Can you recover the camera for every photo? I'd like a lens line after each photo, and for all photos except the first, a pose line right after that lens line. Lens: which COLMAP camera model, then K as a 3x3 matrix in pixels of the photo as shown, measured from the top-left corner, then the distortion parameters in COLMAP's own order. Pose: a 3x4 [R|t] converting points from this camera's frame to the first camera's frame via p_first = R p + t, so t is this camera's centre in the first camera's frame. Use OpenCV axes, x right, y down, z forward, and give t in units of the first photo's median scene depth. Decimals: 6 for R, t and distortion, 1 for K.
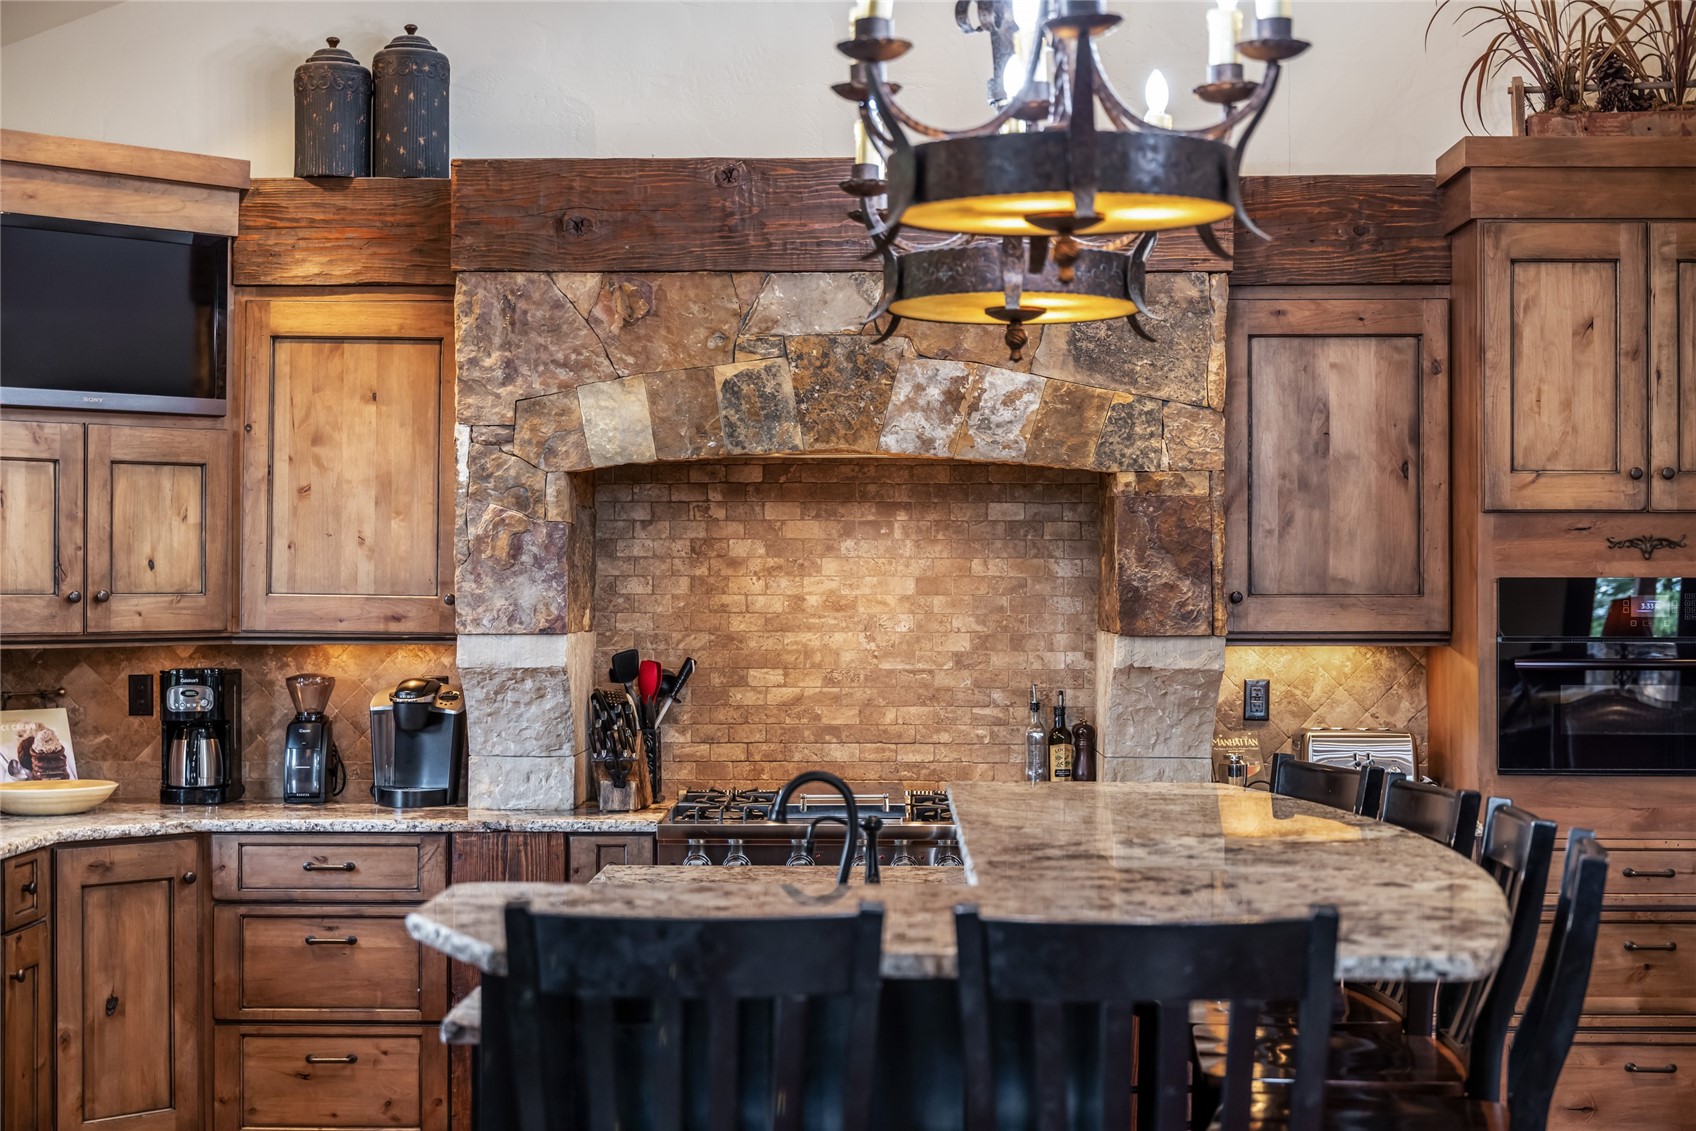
lens RADIAL K [[2427.9, 0, 848.0], [0, 2427.9, 565.5], [0, 0, 1]] dist [0.083199, -0.005213]
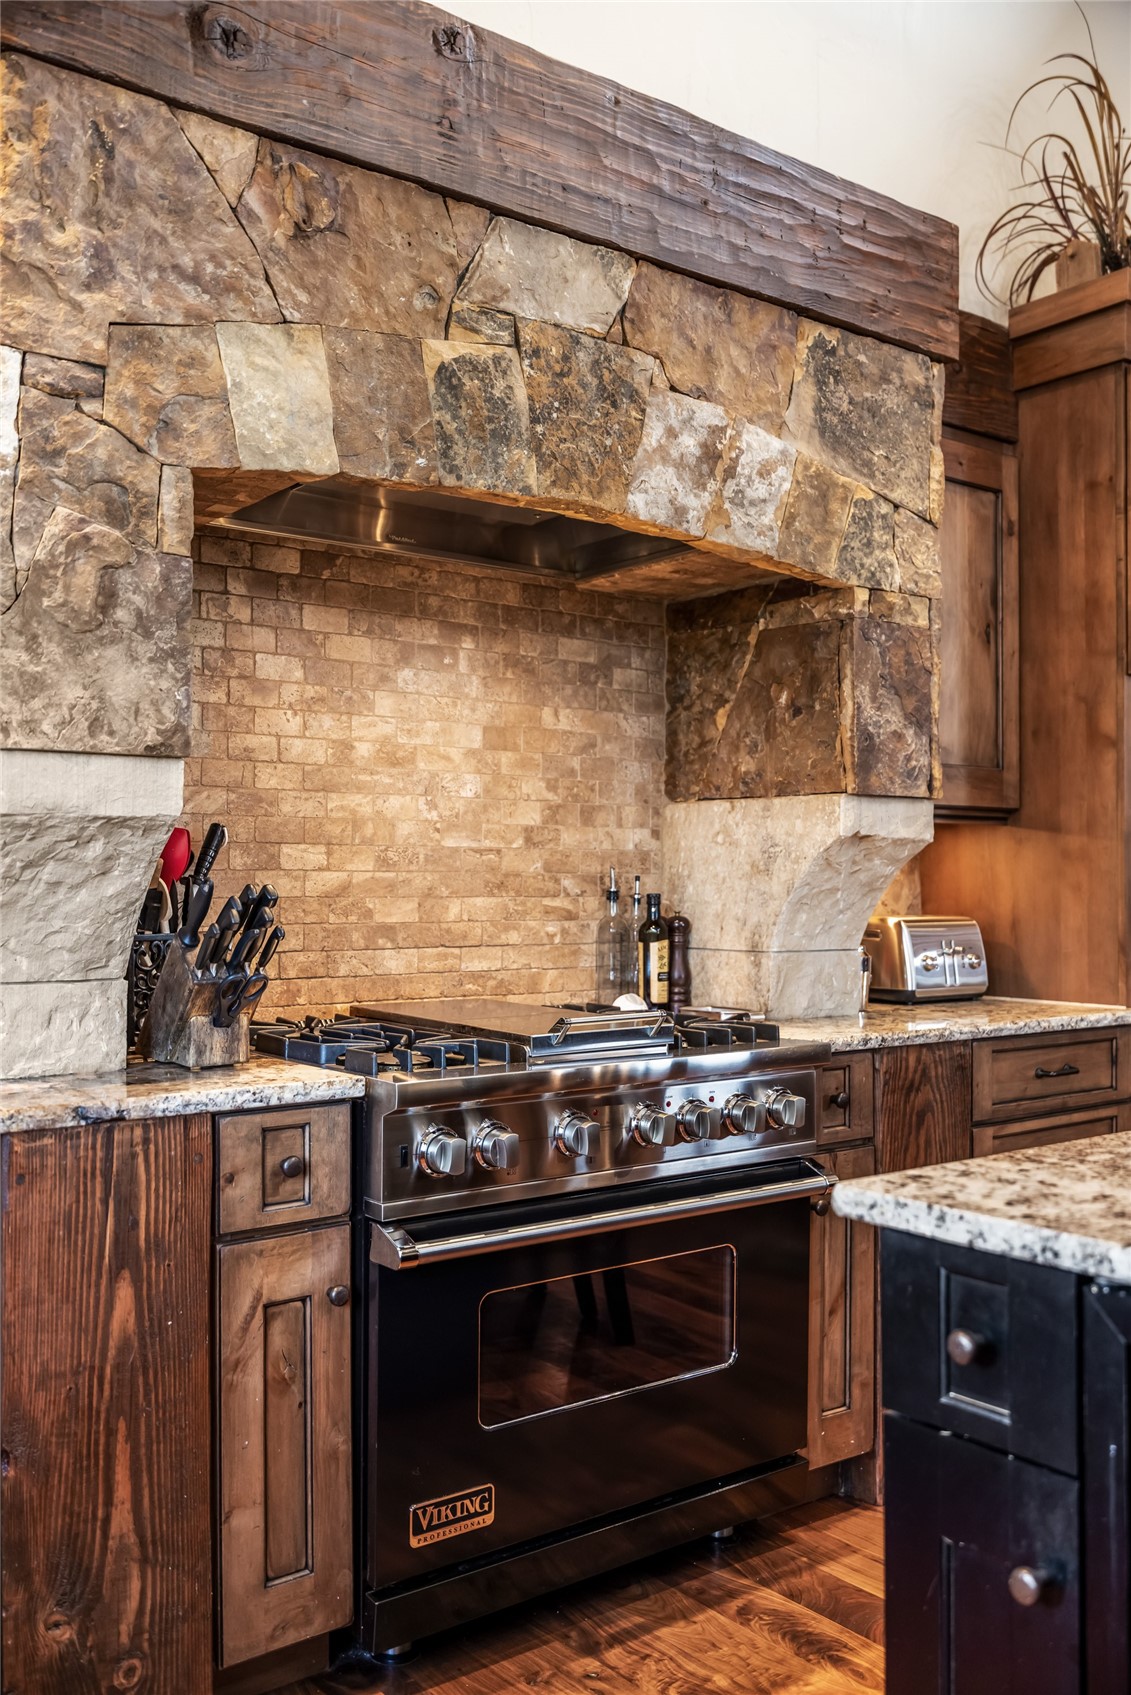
lens RADIAL K [[1504.5, 0, 565.5], [0, 1504.5, 847.5], [0, 0, 1]] dist [-0.000117, -0.000180]
pose [[0.786546, 0.012866, 0.617397, -0.262134], [-0.006919, 0.999904, -0.012022, 0.052538], [-0.617492, 0.005184, 0.786560, 0.674224]]
